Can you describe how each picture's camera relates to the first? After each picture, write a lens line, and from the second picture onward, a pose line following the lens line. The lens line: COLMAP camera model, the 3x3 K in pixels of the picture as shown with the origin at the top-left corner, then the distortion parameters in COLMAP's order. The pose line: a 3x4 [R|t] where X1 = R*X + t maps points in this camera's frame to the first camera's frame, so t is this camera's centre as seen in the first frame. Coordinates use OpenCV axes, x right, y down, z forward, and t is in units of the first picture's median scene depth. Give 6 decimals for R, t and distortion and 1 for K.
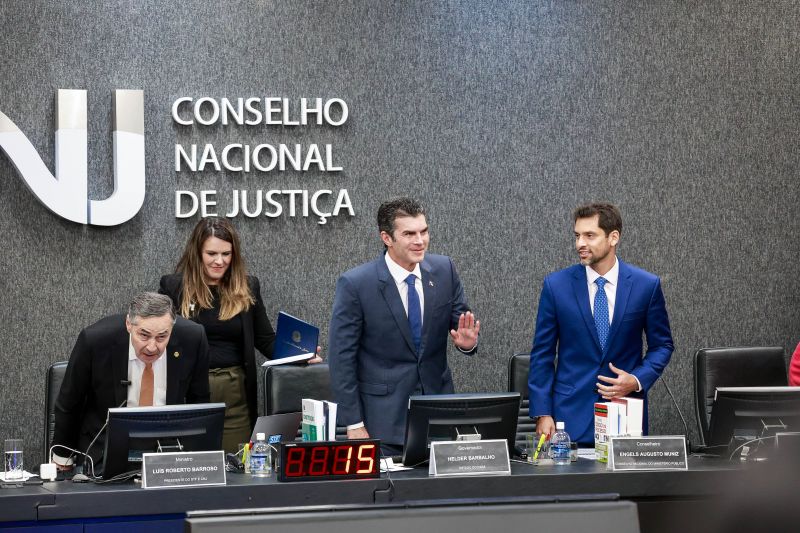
lens RADIAL K [[3188.1, 0, 400.0], [0, 3188.1, 266.5], [0, 0, 1]] dist [0.970439, -1.838438]
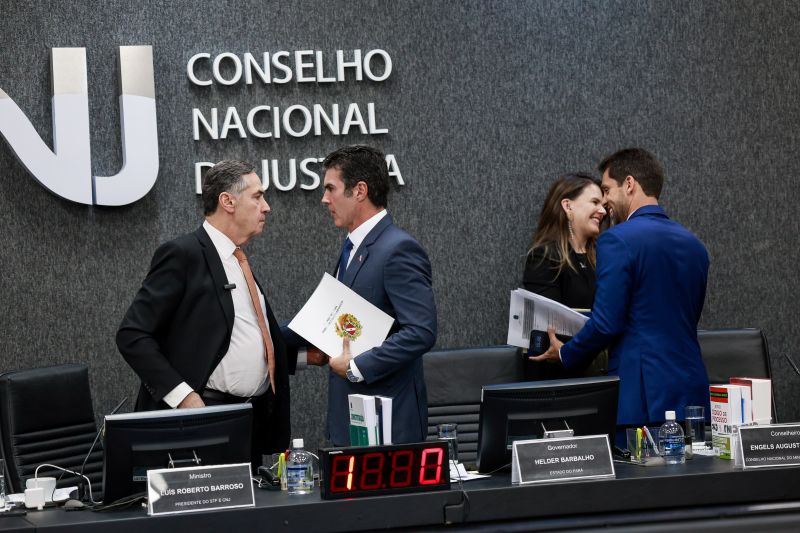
lens RADIAL K [[2610.9, 0, 400.0], [0, 2610.9, 266.5], [0, 0, 1]] dist [0.463234, -1.113178]
pose [[0.999007, -0.041720, -0.015649, -0.005278], [0.041451, 0.998993, -0.017176, 0.018279], [0.016350, 0.016511, 0.999730, 0.297788]]
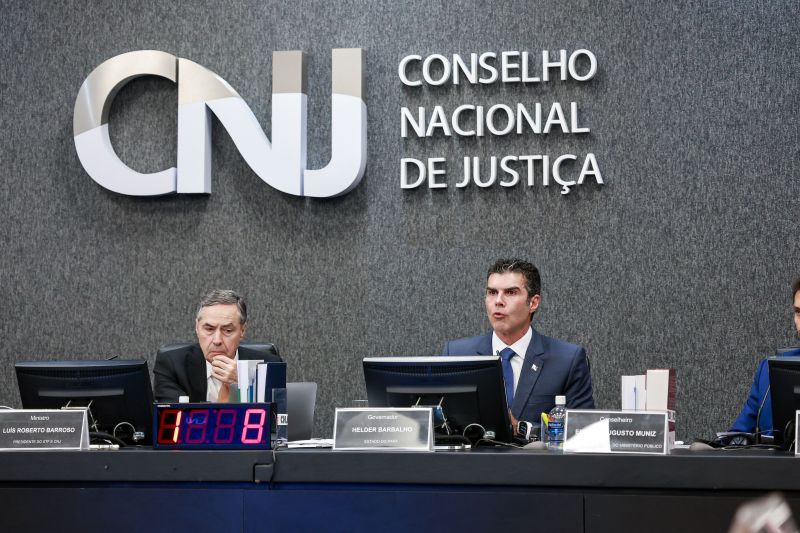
lens RADIAL K [[2517.5, 0, 400.0], [0, 2517.5, 266.5], [0, 0, 1]] dist [0.467088, -1.950119]
pose [[0.844691, -0.012881, -0.535099, 0.307675], [-0.020081, 0.998244, -0.055730, 0.045976], [0.534877, 0.057820, 0.842949, 0.399327]]
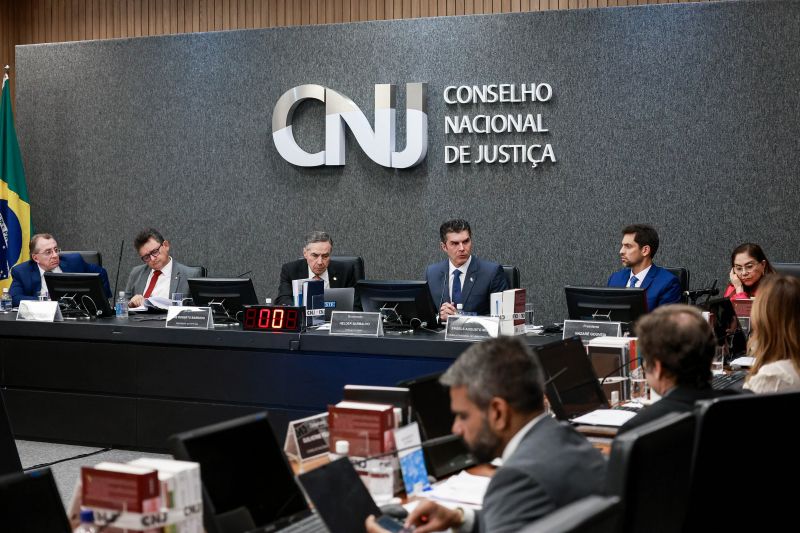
lens RADIAL K [[1600.6, 0, 400.0], [0, 1600.6, 266.5], [0, 0, 1]] dist [-0.108226, -0.250276]
pose [[0.713675, 0.042059, -0.699213, 0.459406], [-0.018039, 0.998968, 0.041678, 0.002939], [0.700245, -0.017131, 0.713697, 0.423101]]
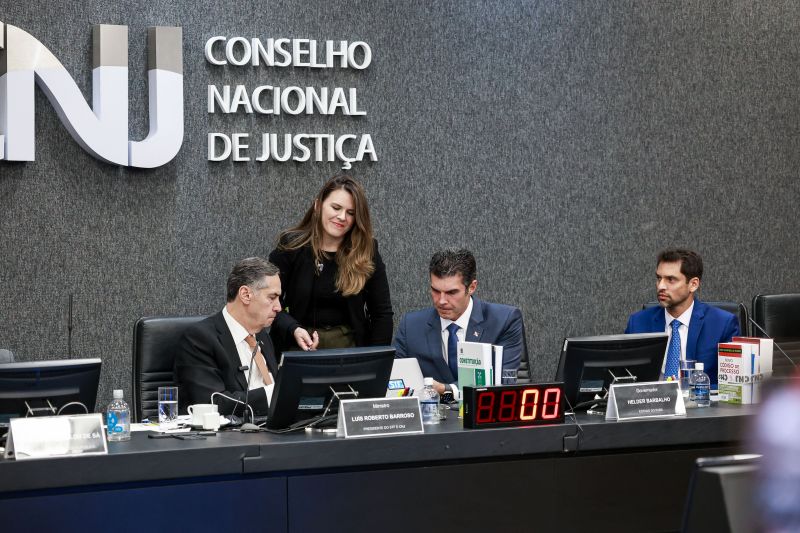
lens RADIAL K [[2517.5, 0, 400.0], [0, 2517.5, 266.5], [0, 0, 1]] dist [0.467088, -1.950119]
pose [[0.972672, -0.004758, 0.232134, -0.189987], [0.004605, 0.999989, 0.001200, 0.015871], [-0.232137, -0.000098, 0.972683, 0.242825]]
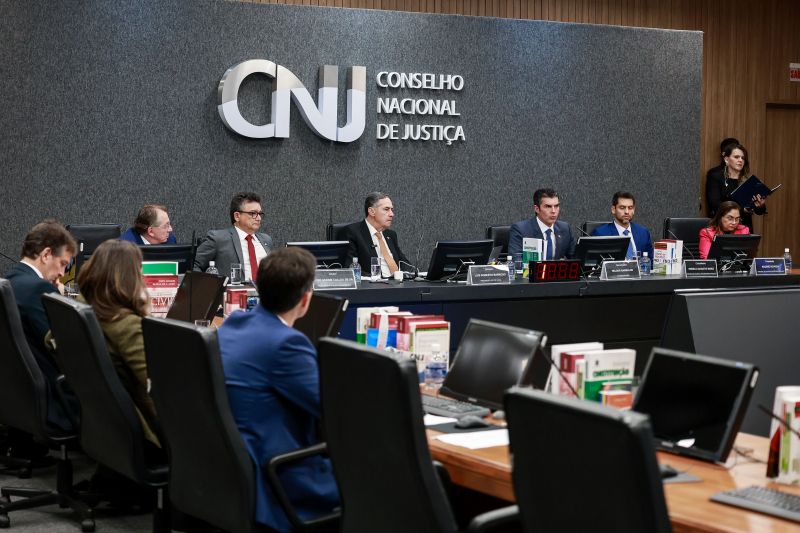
lens RADIAL K [[1674.6, 0, 400.0], [0, 1674.6, 266.5], [0, 0, 1]] dist [-0.094641, -0.241283]
pose [[0.969060, 0.007214, 0.246718, -0.285331], [-0.017326, 0.999095, 0.038839, 0.019210], [-0.246215, -0.041912, 0.968309, 0.090803]]
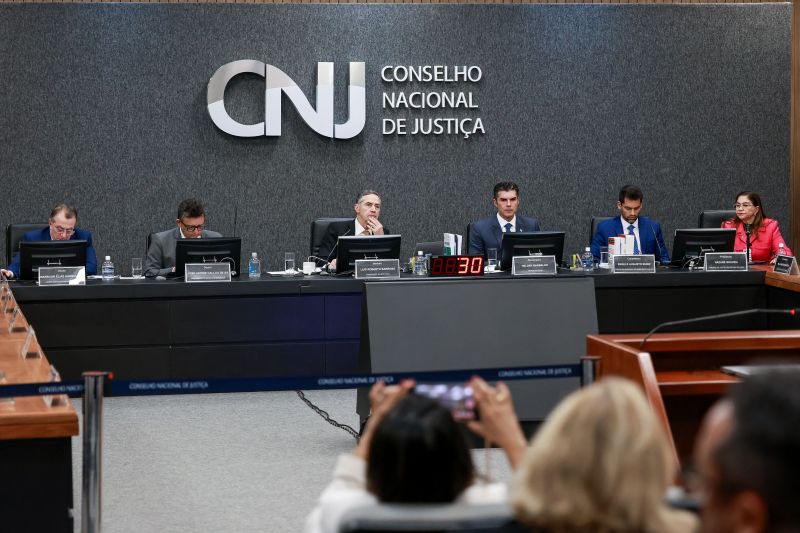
lens RADIAL K [[2344.0, 0, 400.0], [0, 2344.0, 266.5], [0, 0, 1]] dist [0.194050, 0.116746]
pose [[0.995936, 0.008198, -0.089688, 0.055749], [-0.004795, 0.999263, 0.038090, 0.008285], [0.089934, -0.037505, 0.995241, -0.287689]]
